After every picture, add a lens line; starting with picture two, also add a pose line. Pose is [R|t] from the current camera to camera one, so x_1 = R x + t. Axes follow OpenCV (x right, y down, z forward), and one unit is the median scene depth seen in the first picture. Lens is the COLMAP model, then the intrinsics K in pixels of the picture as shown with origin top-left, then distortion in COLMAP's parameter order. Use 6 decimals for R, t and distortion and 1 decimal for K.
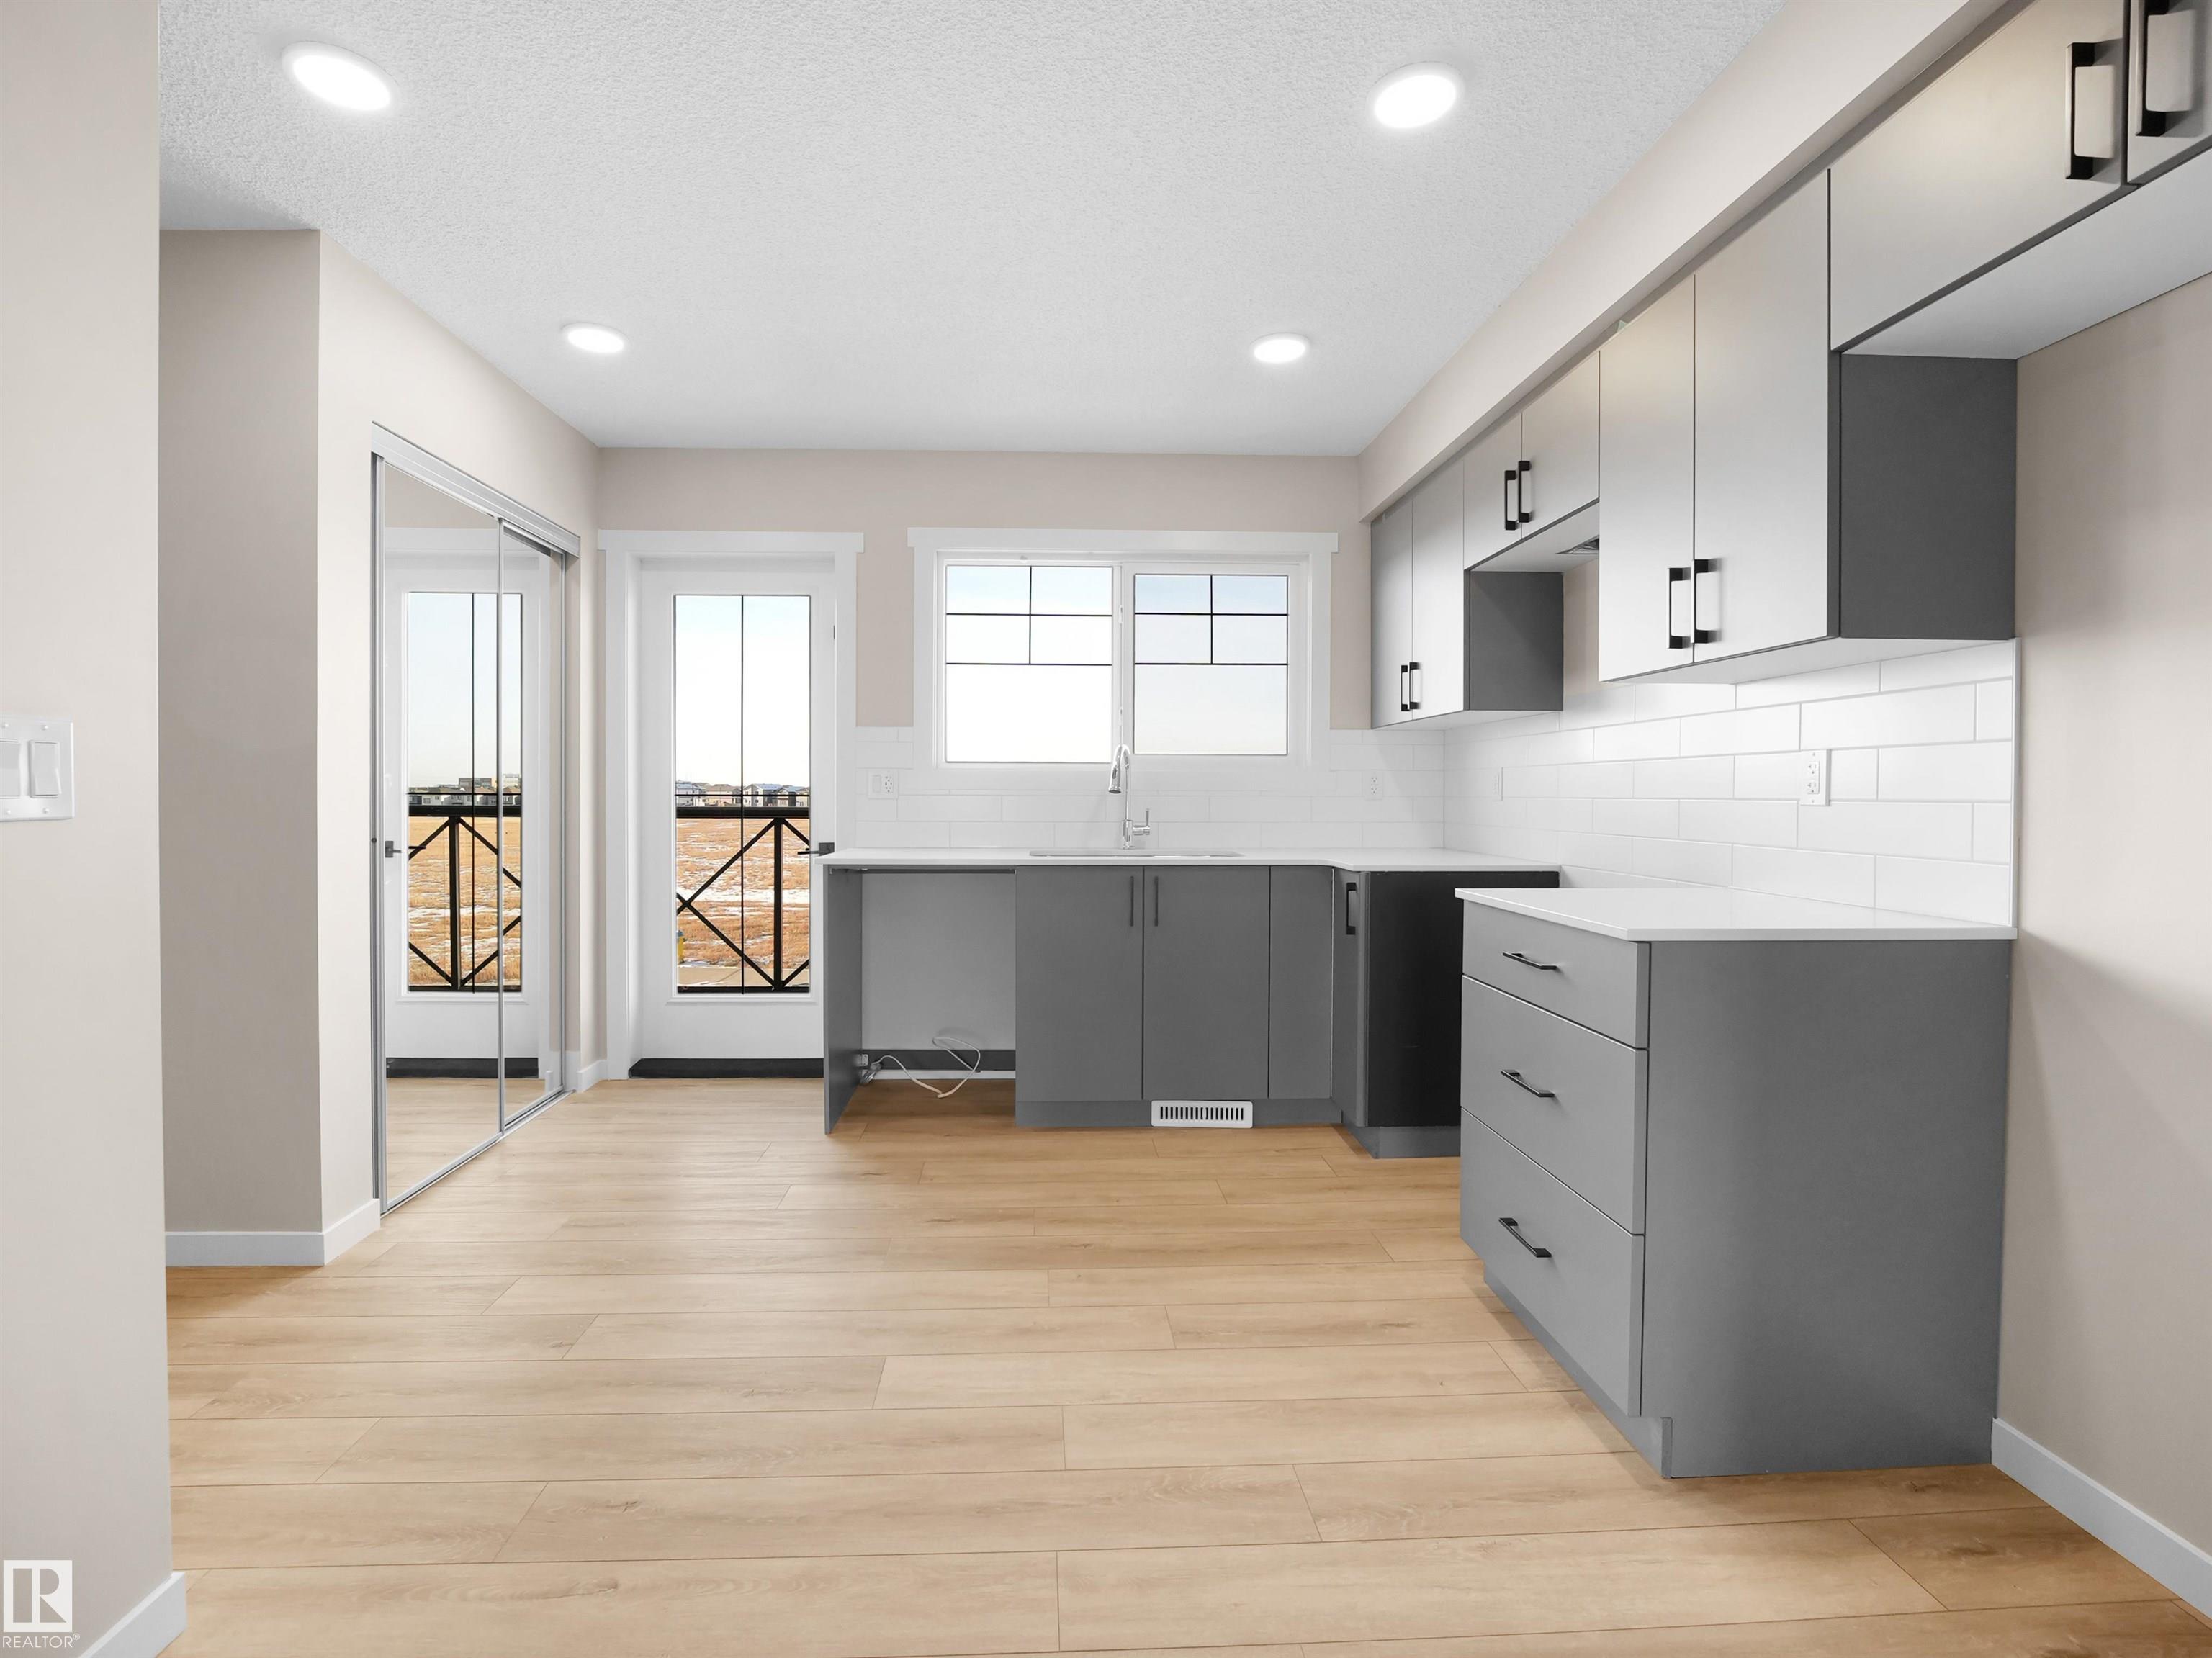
lens RADIAL K [[1047.2, 0, 1105.7], [0, 1047.2, 800.1], [0, 0, 1]] dist [-0.001412, -0.000148]
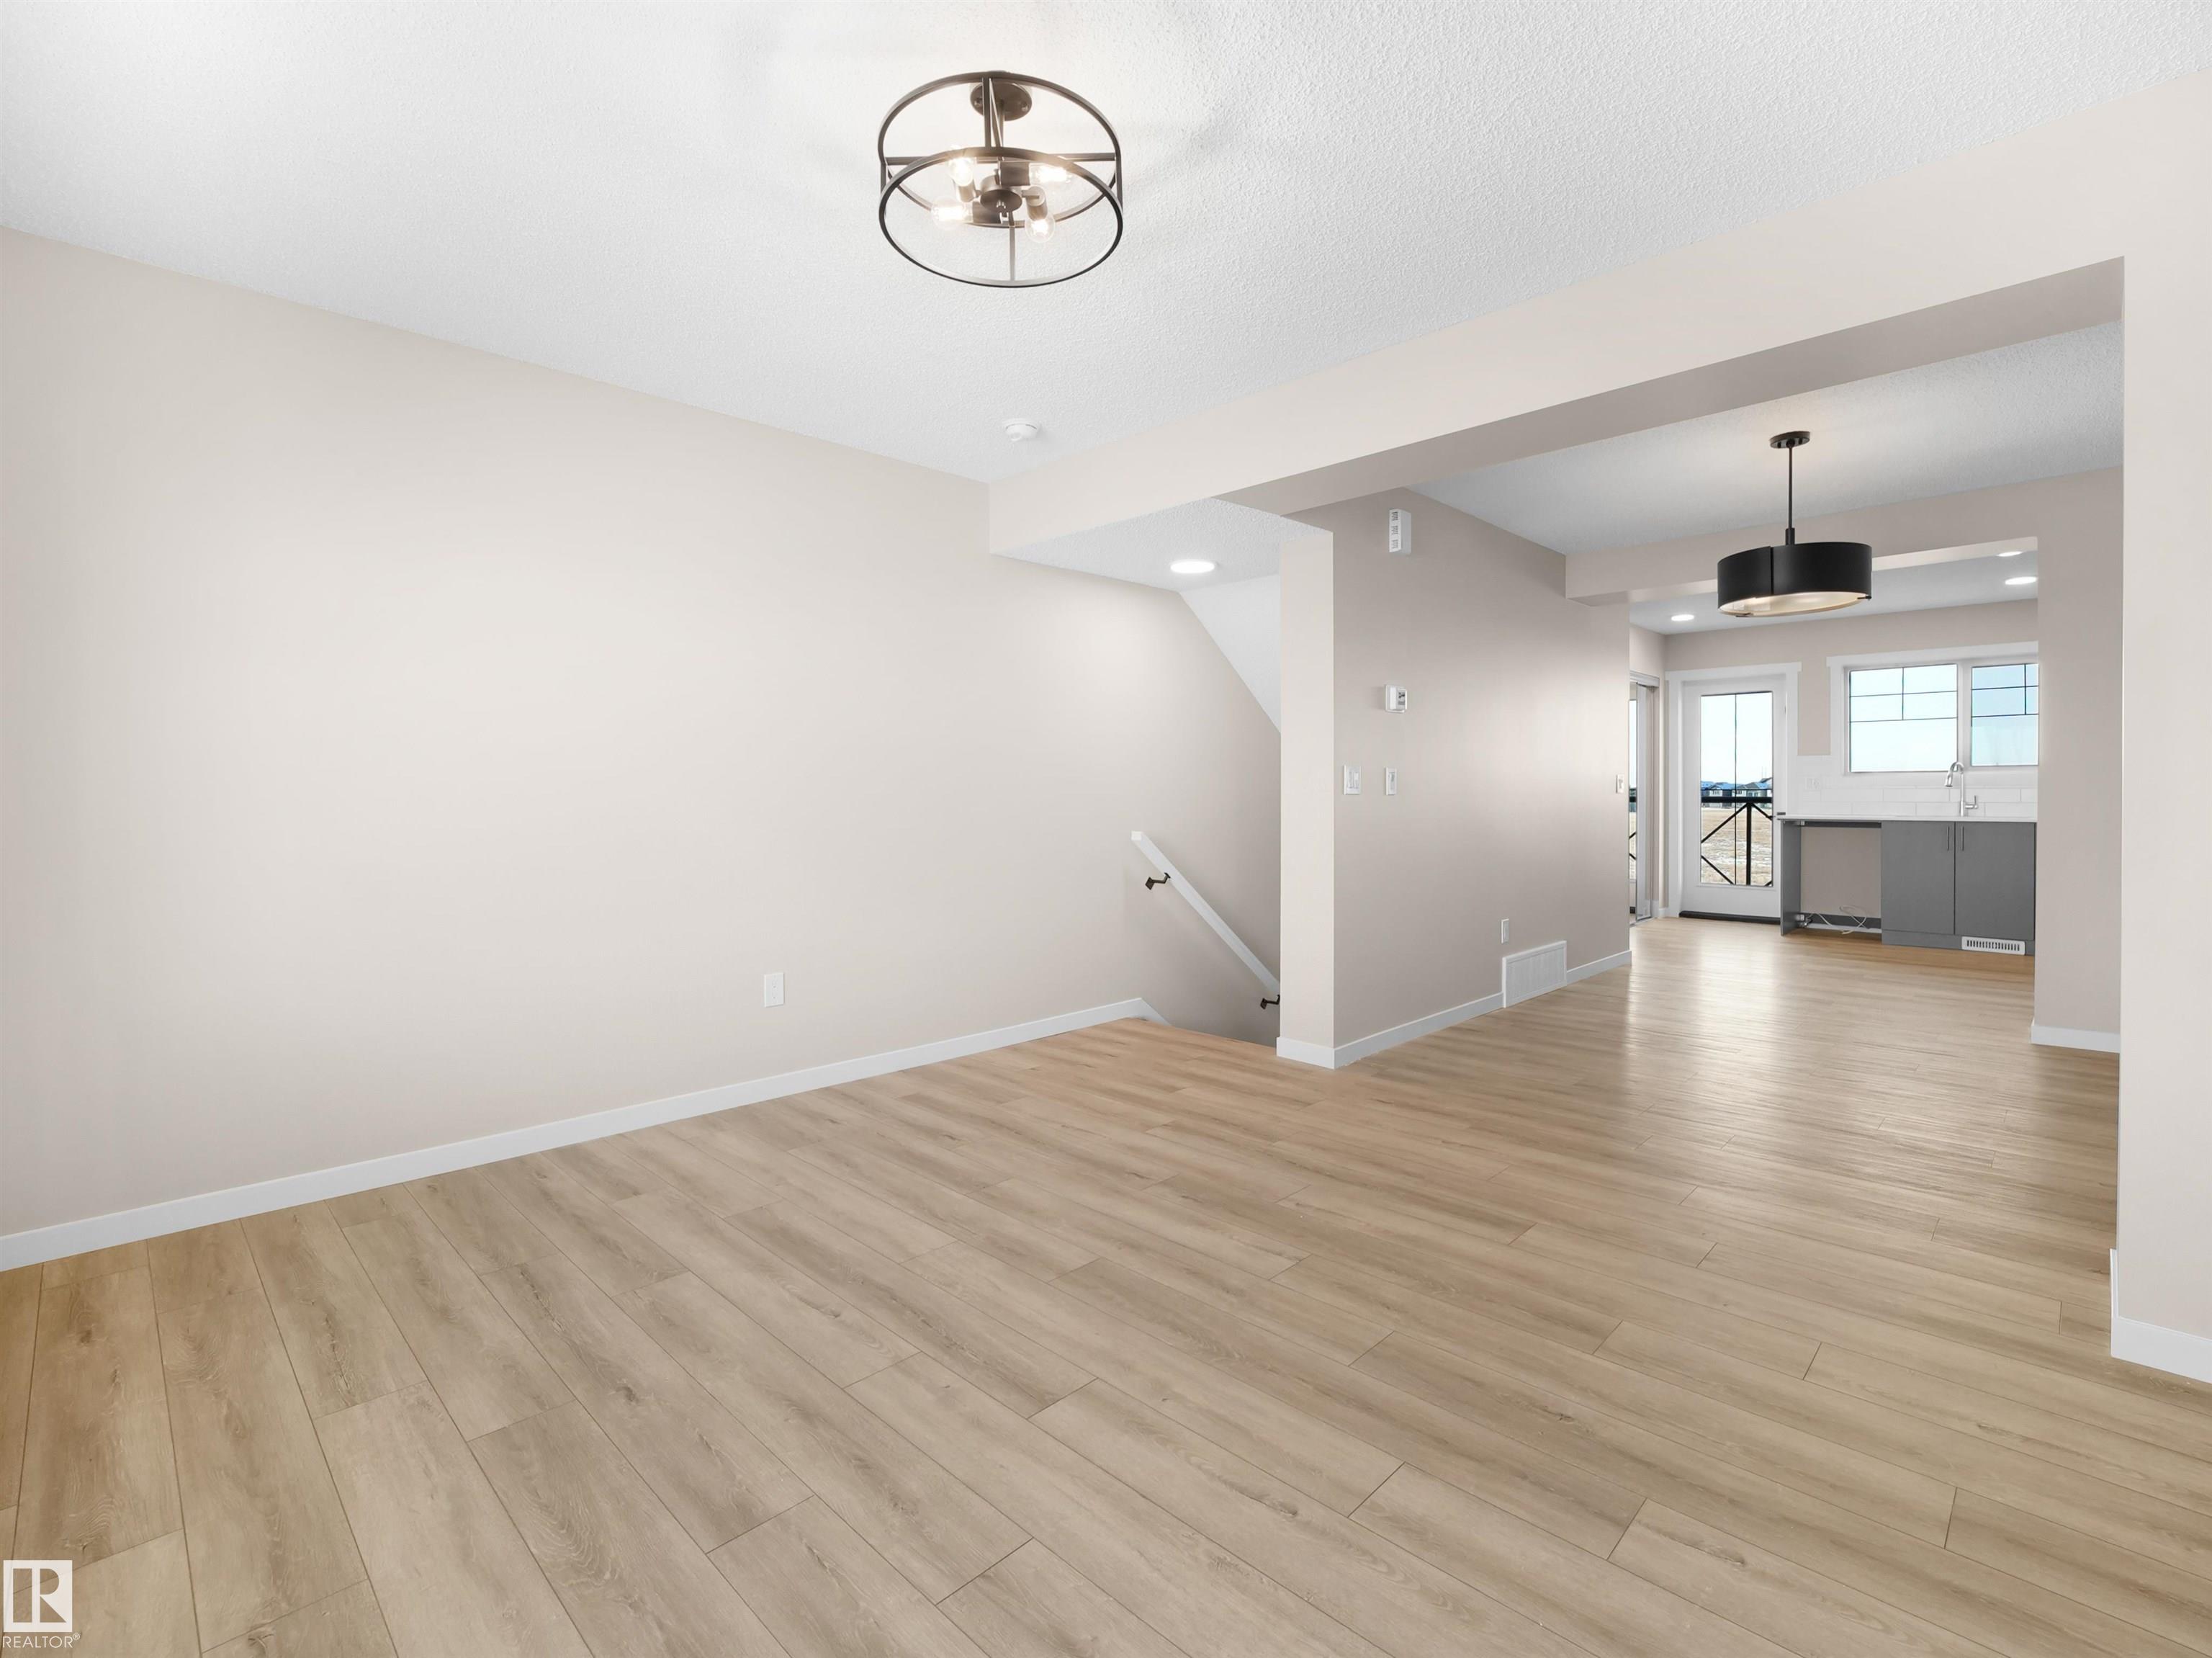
lens RADIAL K [[1047.5, 0, 1105.7], [0, 1047.5, 800.1], [0, 0, 1]] dist [-0.001412, -0.000148]
pose [[0.665768, 0.000642, -0.746159, 0.394166], [0.009833, 0.999905, 0.009634, -0.016229], [0.746094, -0.013750, 0.665698, -1.397696]]
